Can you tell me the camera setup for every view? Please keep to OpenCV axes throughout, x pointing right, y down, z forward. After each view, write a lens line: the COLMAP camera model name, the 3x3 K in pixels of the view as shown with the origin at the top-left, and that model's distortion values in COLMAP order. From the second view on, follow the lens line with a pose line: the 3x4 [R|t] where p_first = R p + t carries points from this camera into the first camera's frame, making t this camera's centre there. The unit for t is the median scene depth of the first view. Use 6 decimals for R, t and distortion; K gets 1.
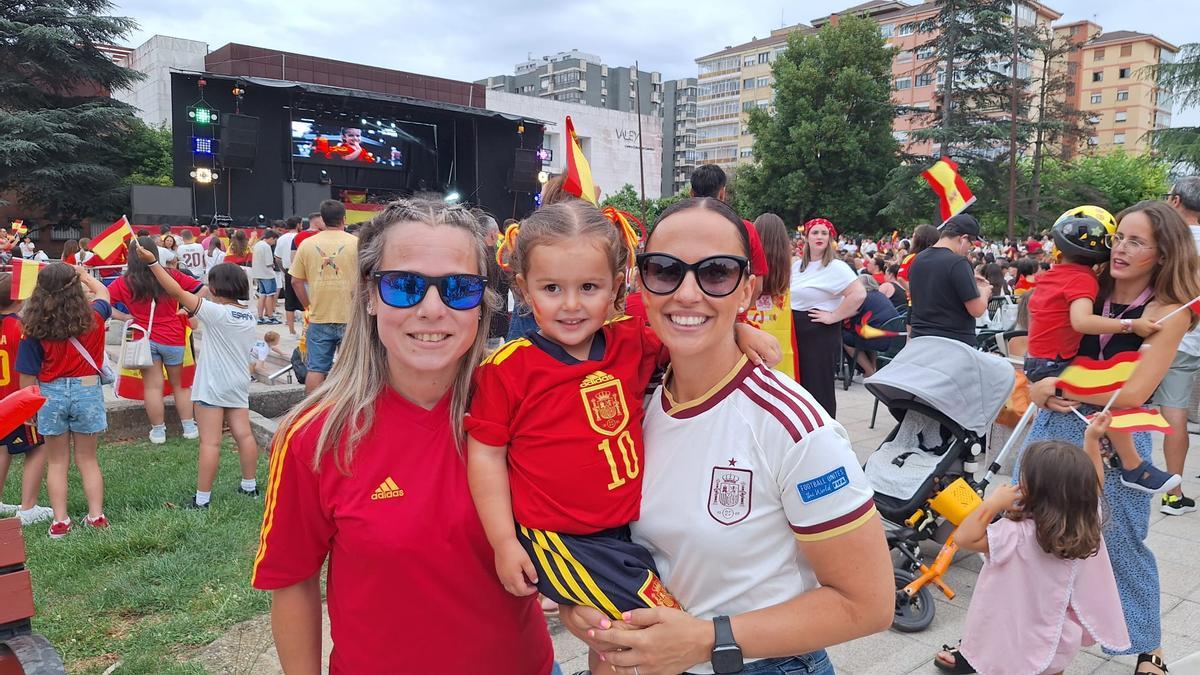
lens RADIAL K [[825.7, 0, 618.9], [0, 825.7, 338.3], [0, 0, 1]] dist [0.094736, -0.117102]
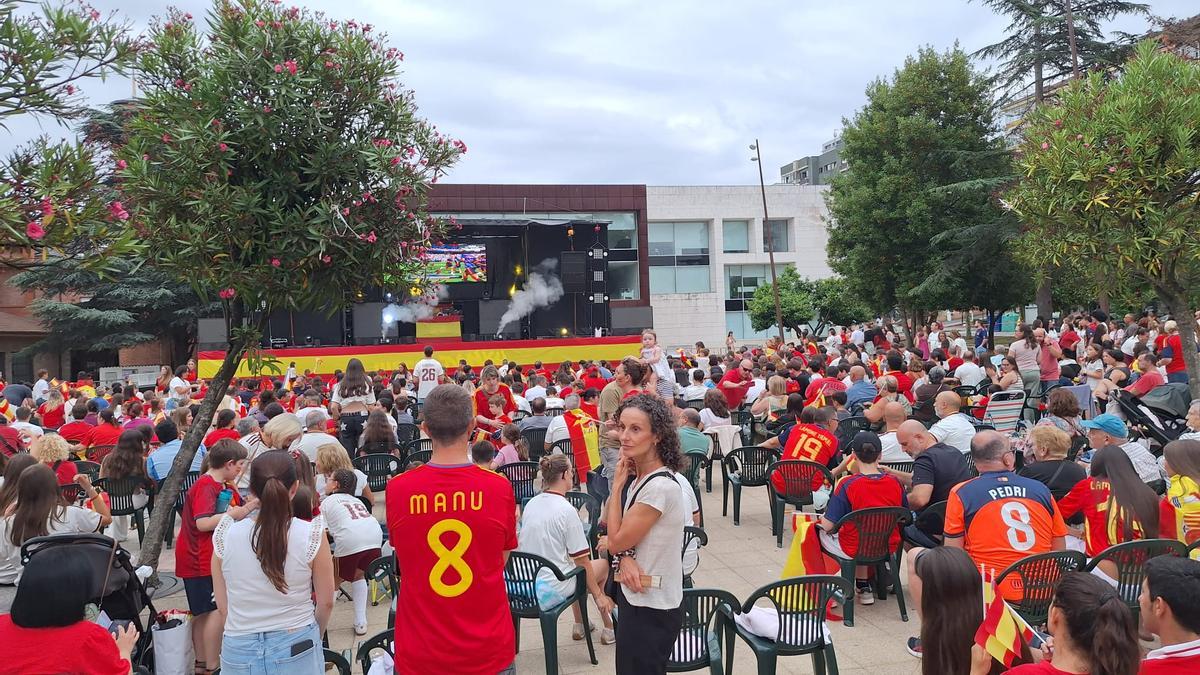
lens RADIAL K [[825.5, 0, 600.0], [0, 825.5, 337.5], [0, 0, 1]] dist [0.091284, -0.083810]
pose [[0.879955, -0.047717, -0.472654, 0.335405], [0.000279, 0.994994, -0.099931, -0.021564], [0.475056, 0.087803, 0.875564, 0.131831]]
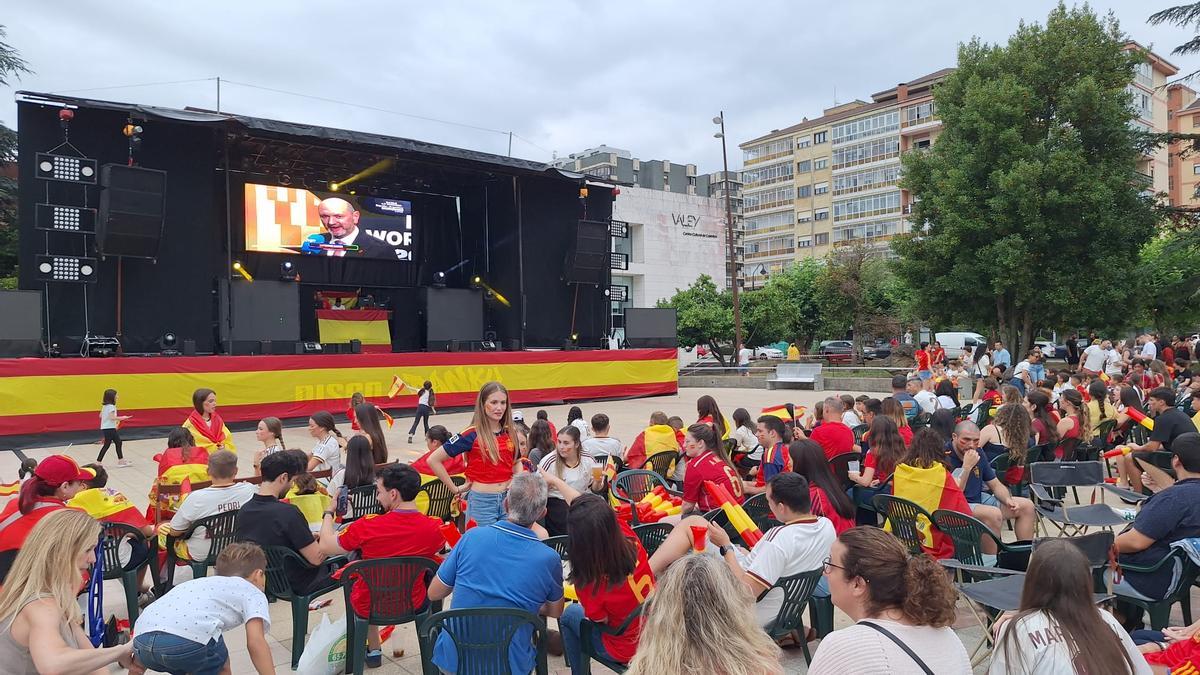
lens RADIAL K [[828.3, 0, 602.2], [0, 828.3, 340.5], [0, 0, 1]] dist [0.108262, -0.119903]
pose [[0.998579, -0.033207, -0.041688, -0.069414], [0.027908, 0.992160, -0.121814, -0.043490], [0.045406, 0.120478, 0.991677, 0.302378]]
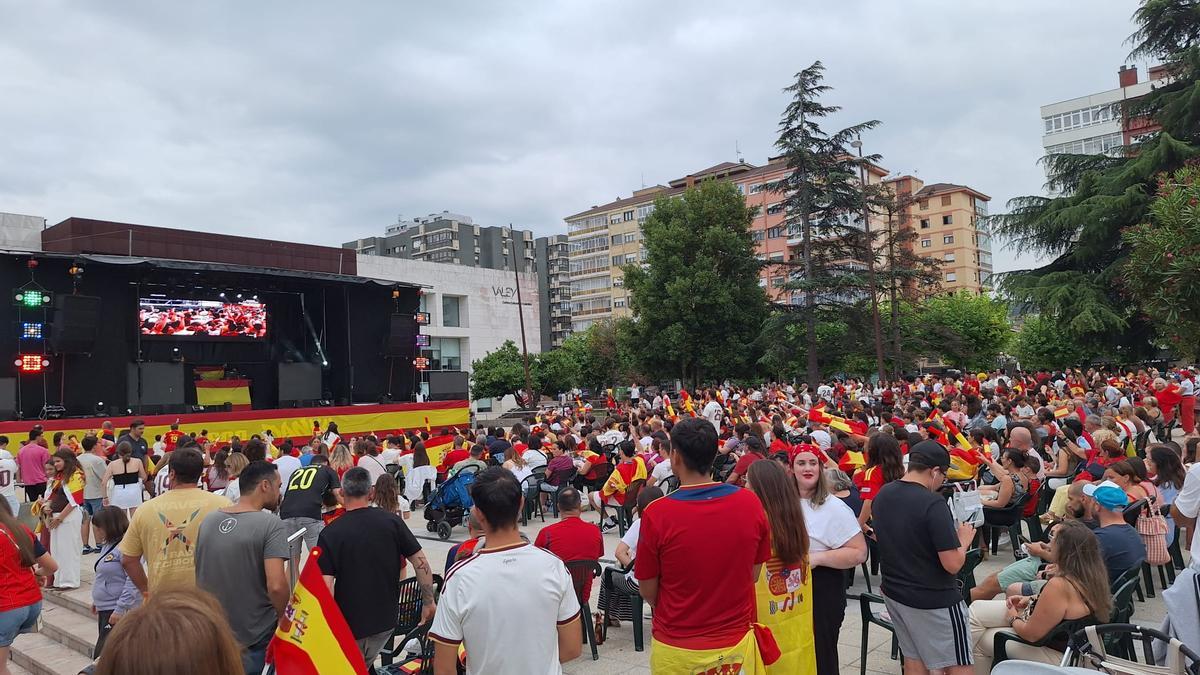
lens RADIAL K [[816.3, 0, 618.7], [0, 816.3, 353.4], [0, 0, 1]] dist [0.133653, -0.154185]
pose [[0.987664, -0.051426, 0.147902, -0.005652], [0.073992, 0.985703, -0.151376, -0.015453], [-0.138003, 0.160452, 0.977349, 0.026393]]
